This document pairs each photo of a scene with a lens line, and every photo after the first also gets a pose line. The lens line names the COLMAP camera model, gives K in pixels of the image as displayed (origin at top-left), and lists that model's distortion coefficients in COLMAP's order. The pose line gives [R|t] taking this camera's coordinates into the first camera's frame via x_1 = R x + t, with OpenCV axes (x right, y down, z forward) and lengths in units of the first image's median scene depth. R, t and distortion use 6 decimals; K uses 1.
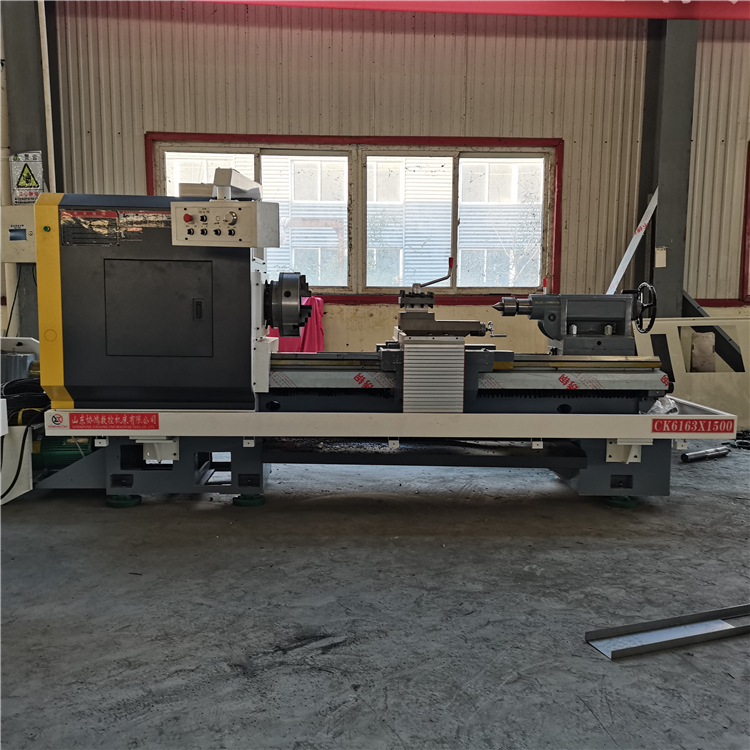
lens RADIAL K [[771.8, 0, 375.4], [0, 771.8, 376.9], [0, 0, 1]] dist [0.050096, 0.000000]
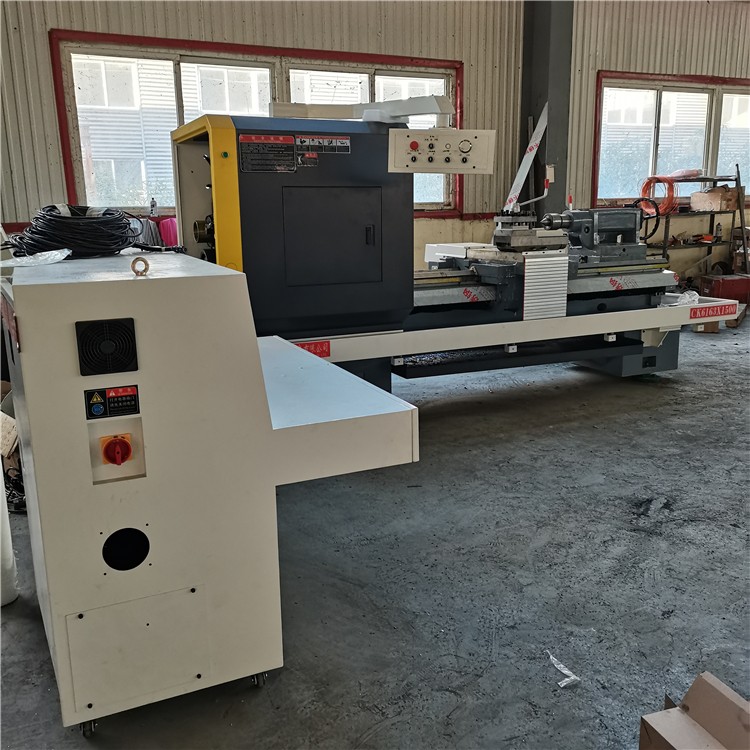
lens RADIAL K [[771.8, 0, 377.1], [0, 771.8, 375.2], [0, 0, 1]] dist [0.050096, 0.000000]
pose [[0.911851, -0.111158, 0.395187, -0.551607], [0.067706, 0.990182, 0.122294, -0.024497], [-0.404901, -0.084757, 0.910424, 0.043558]]
